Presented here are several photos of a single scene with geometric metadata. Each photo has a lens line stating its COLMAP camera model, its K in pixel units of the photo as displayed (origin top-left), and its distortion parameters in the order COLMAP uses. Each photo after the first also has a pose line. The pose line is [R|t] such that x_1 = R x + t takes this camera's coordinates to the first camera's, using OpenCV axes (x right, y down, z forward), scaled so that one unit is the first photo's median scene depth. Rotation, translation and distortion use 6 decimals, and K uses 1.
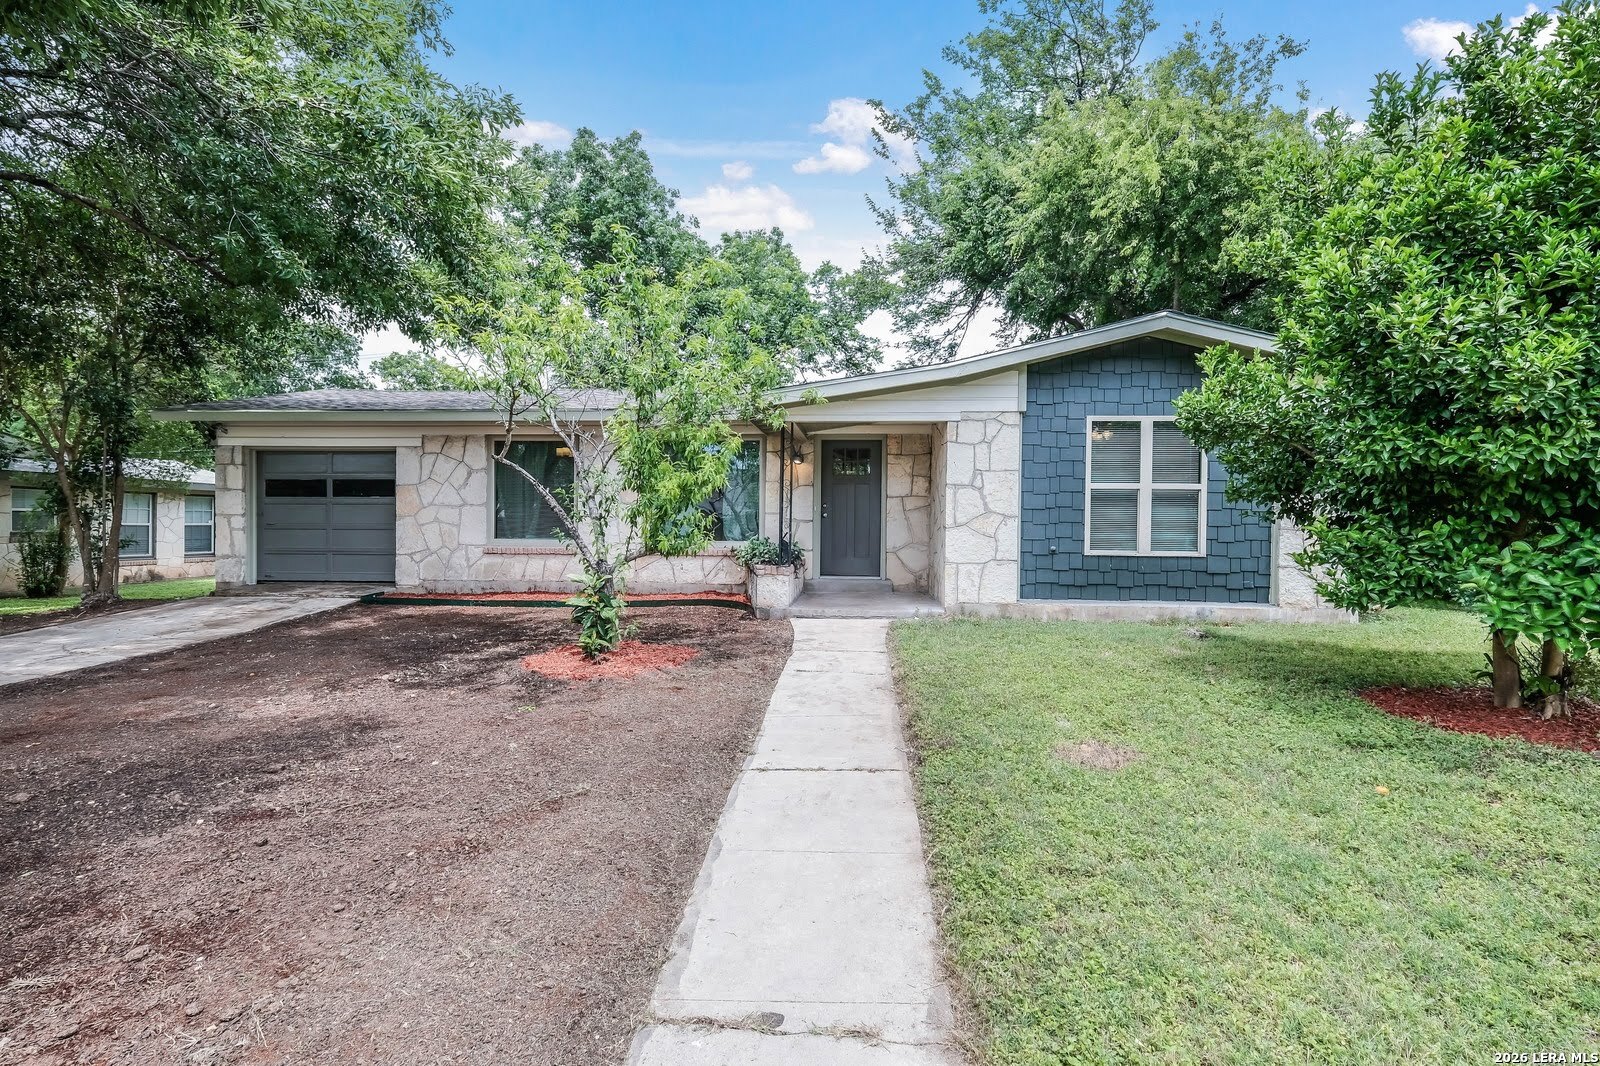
lens RADIAL K [[740.0, 0, 801.7], [0, 740.0, 529.9], [0, 0, 1]] dist [-0.001991, -0.000063]
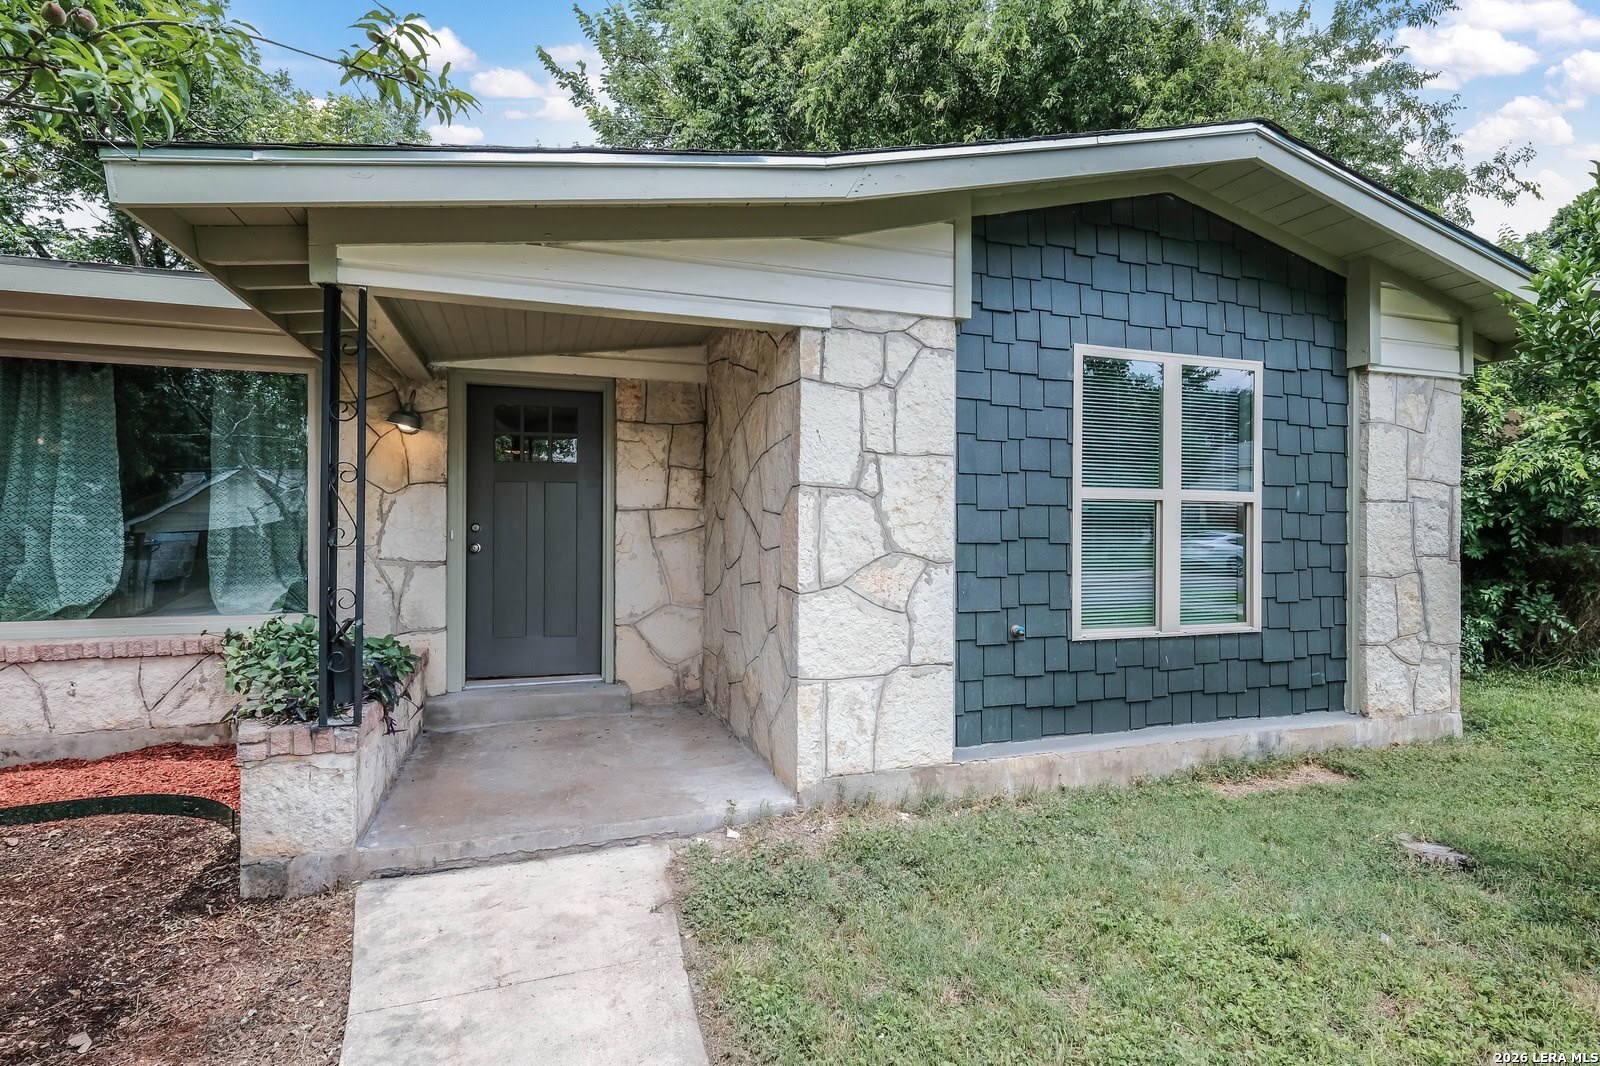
lens RADIAL K [[791.3, 0, 799.2], [0, 791.3, 534.1], [0, 0, 1]] dist [0.010764, 0.000304]
pose [[0.916685, -0.007618, 0.399539, 0.023665], [0.009019, 0.999958, -0.001625, -0.033985], [-0.399510, 0.005093, 0.916715, 0.607437]]
